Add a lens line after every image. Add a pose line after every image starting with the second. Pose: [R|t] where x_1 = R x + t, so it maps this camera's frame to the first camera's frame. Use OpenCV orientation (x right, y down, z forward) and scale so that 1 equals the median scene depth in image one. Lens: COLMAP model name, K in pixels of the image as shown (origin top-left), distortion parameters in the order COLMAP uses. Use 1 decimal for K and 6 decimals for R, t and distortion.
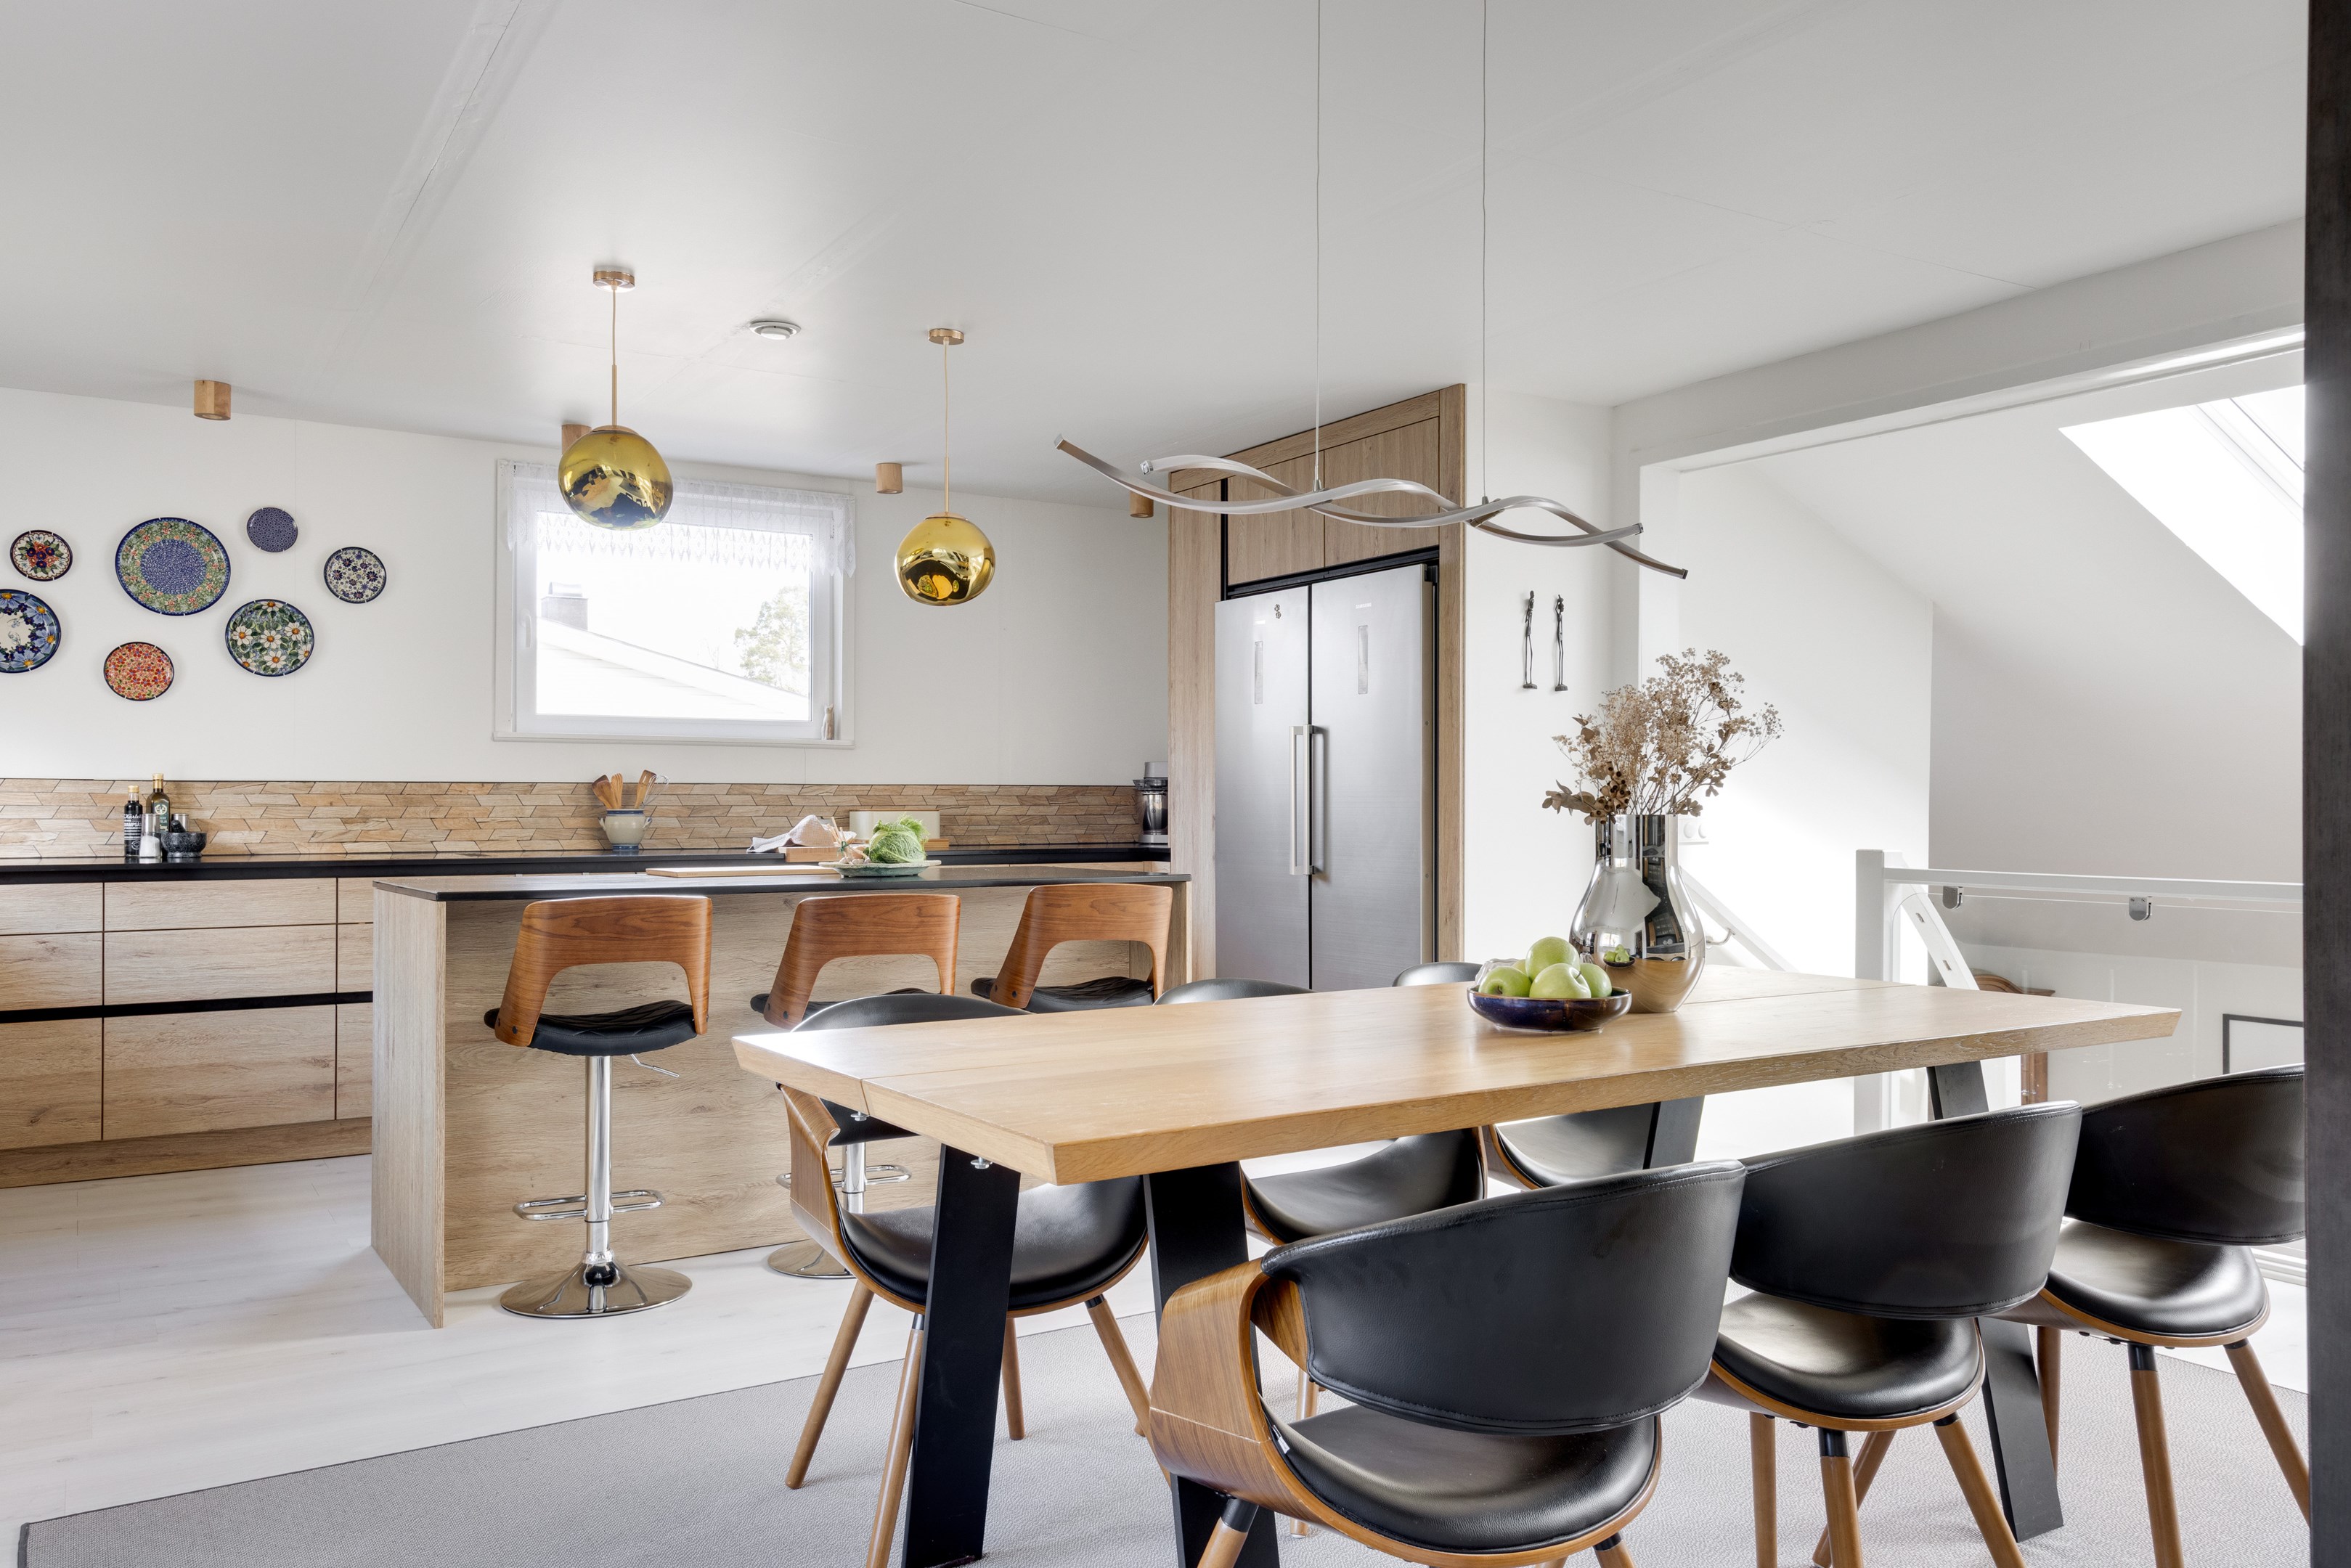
lens RADIAL K [[1758.6, 0, 1326.9], [0, 1758.6, 799.1], [0, 0, 1]] dist [0.011876, 0.001274]
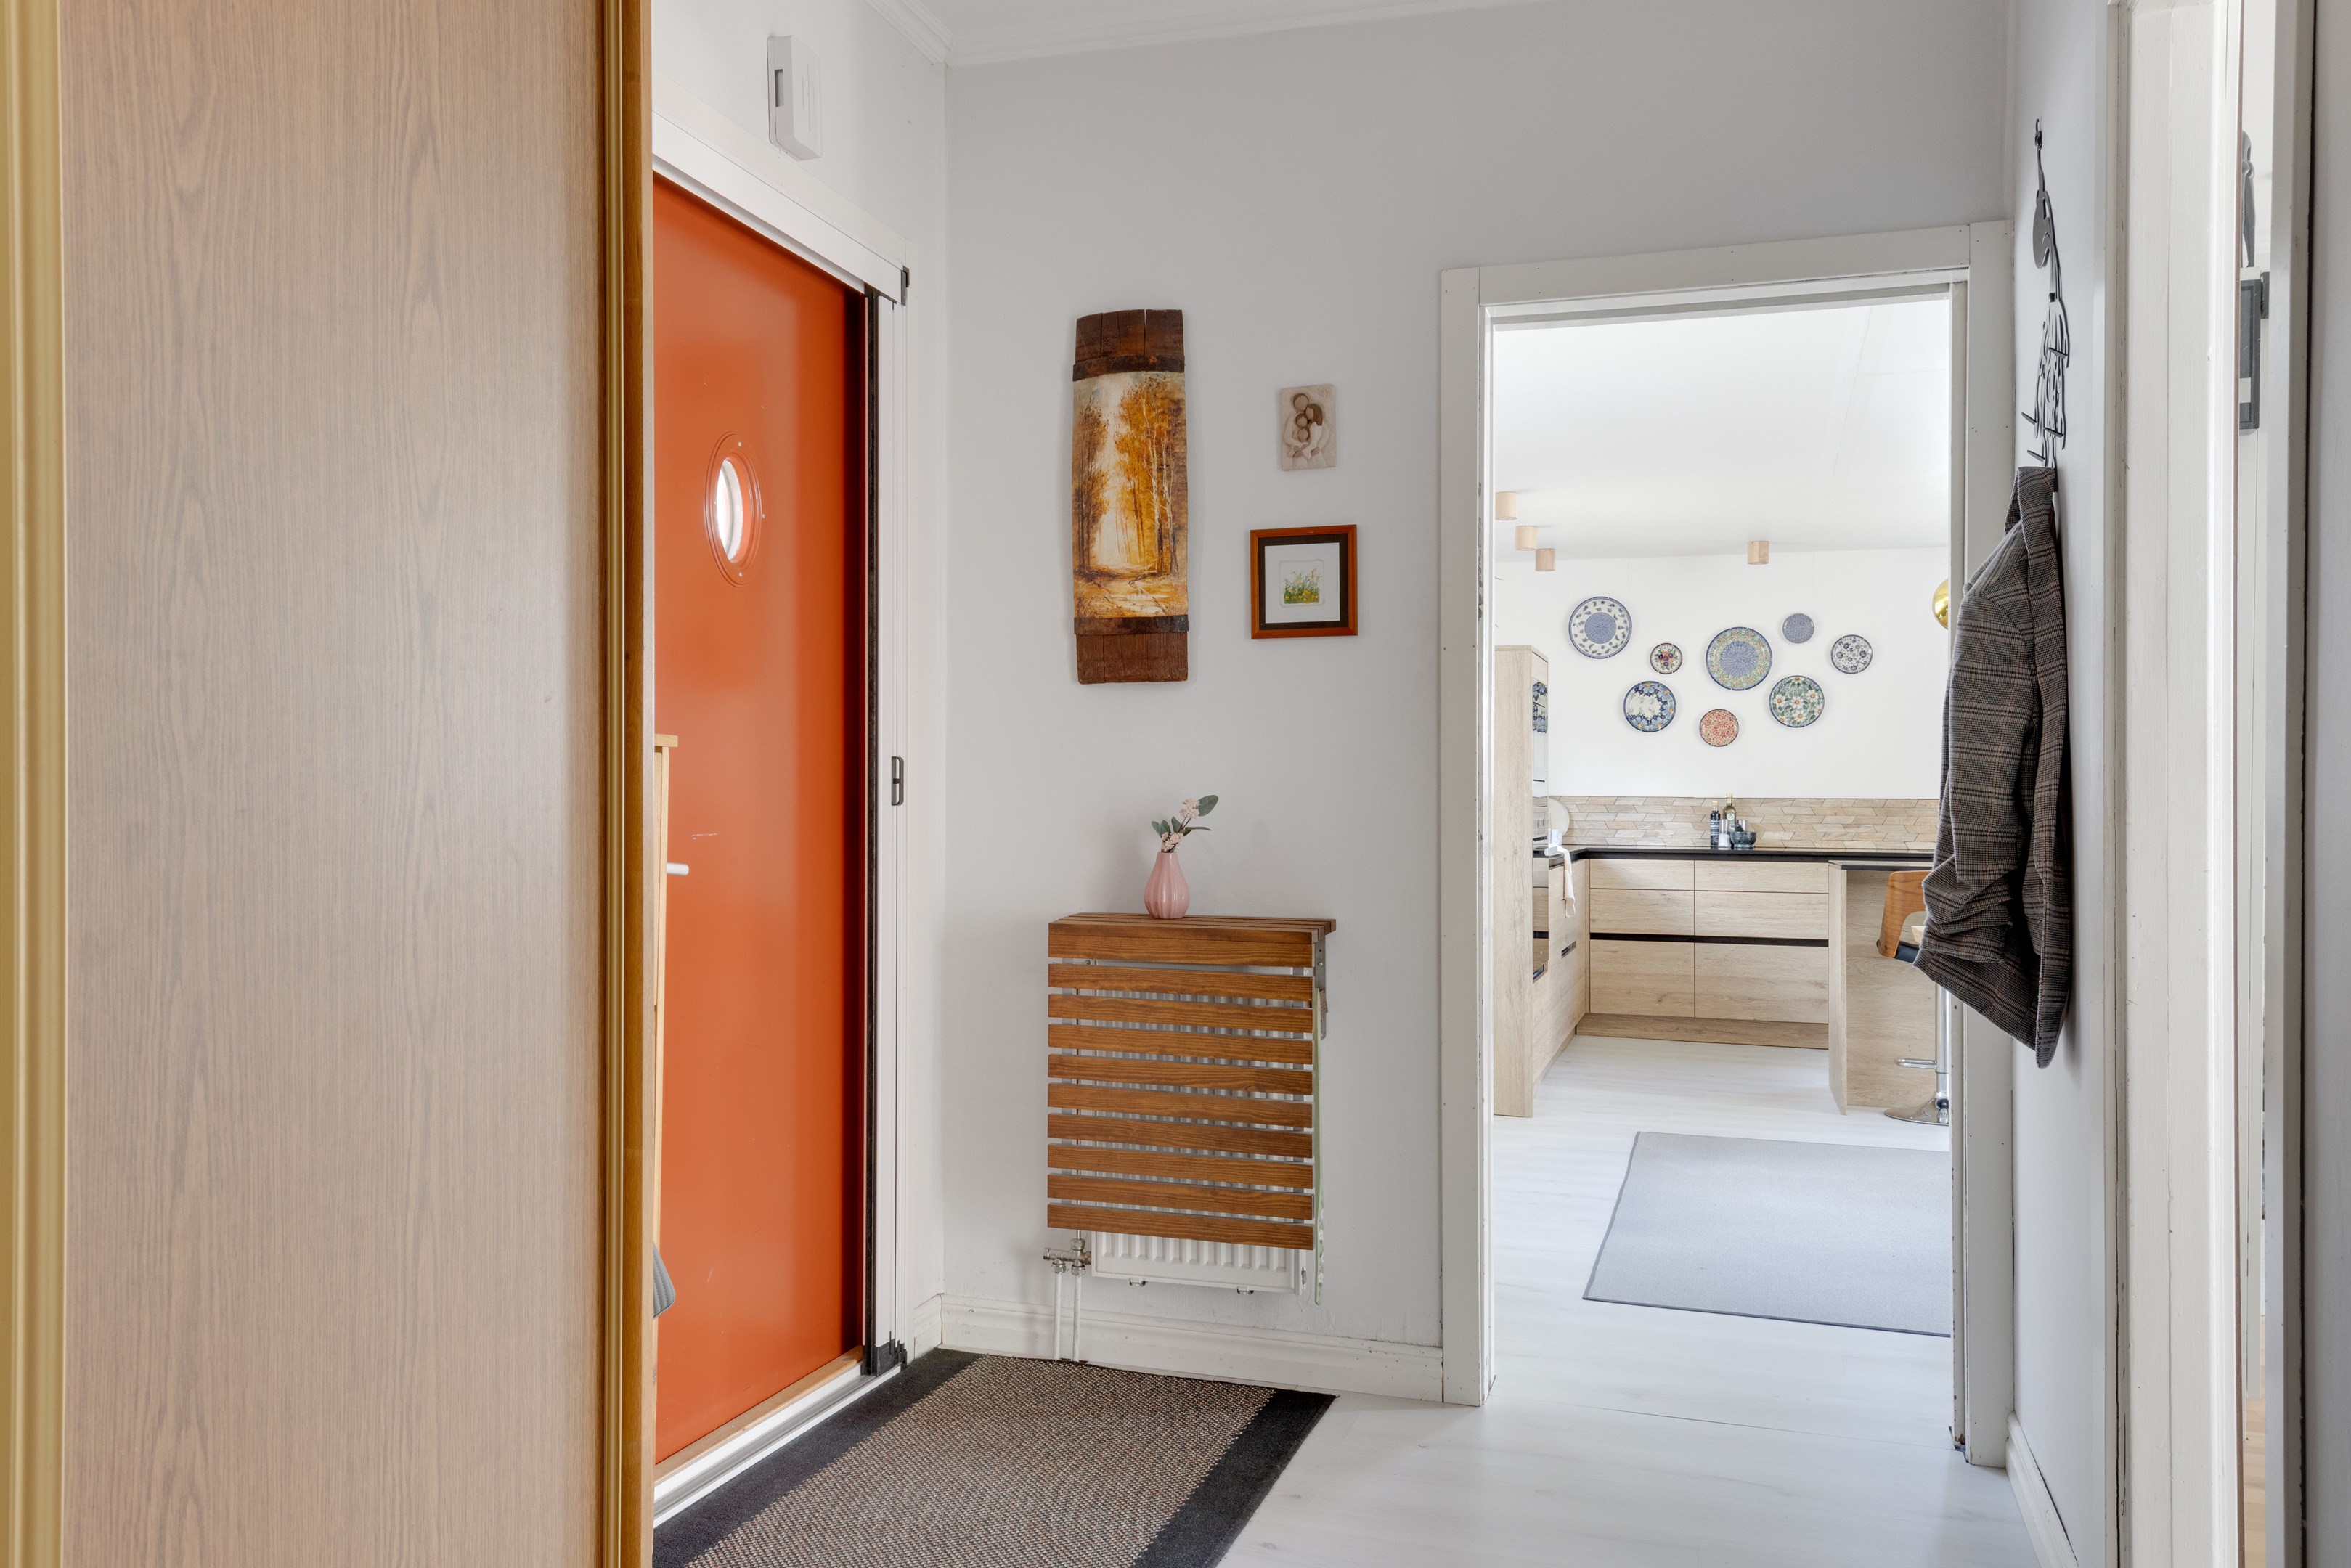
lens RADIAL K [[1841.2, 0, 1056.2], [0, 1841.2, 764.2], [0, 0, 1]] dist [0.050265, -0.084339]
pose [[0.571024, -0.013882, -0.820816, 0.336709], [-0.006723, 0.999744, -0.021585, -0.001055], [0.820906, 0.017844, 0.570784, -0.413993]]
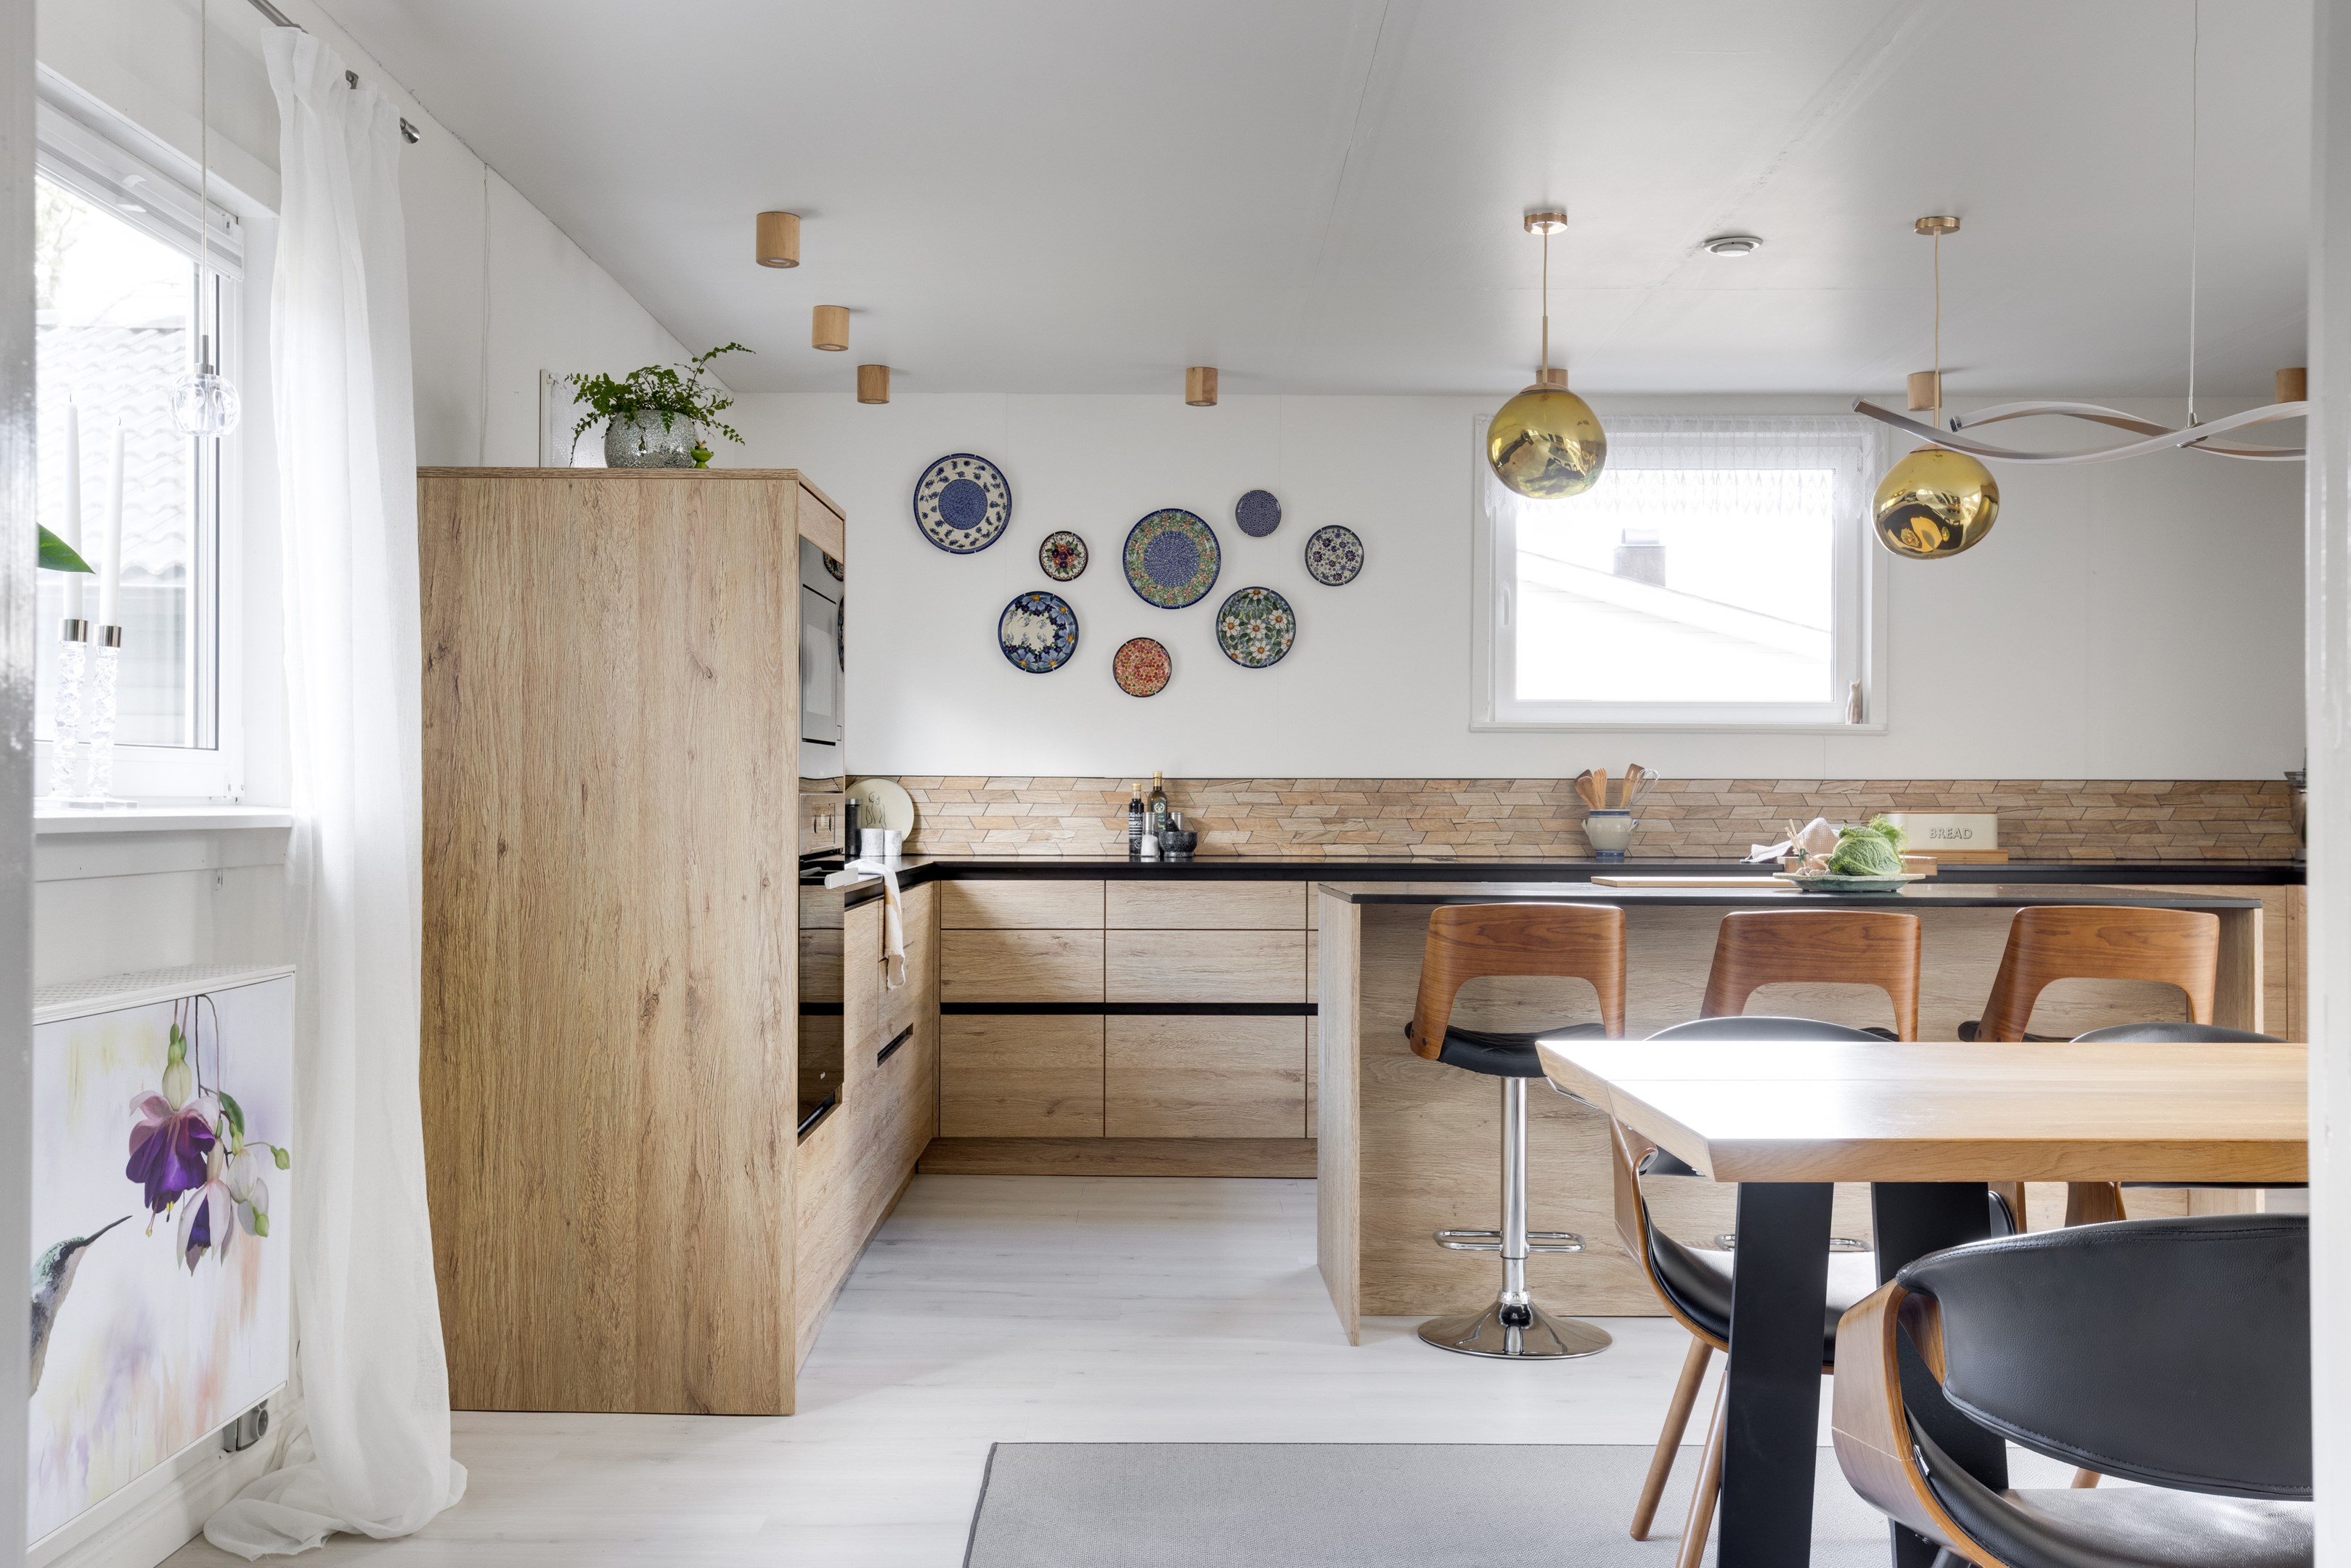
lens RADIAL K [[2366.3, 0, 1175.5], [0, 2366.3, 784.0], [0, 0, 1]] dist [0.003568, -0.007153]
pose [[0.823624, -0.002185, -0.567132, 0.090907], [-0.001202, 0.999984, -0.005599, -0.000012], [0.567135, 0.005293, 0.823608, -0.073881]]
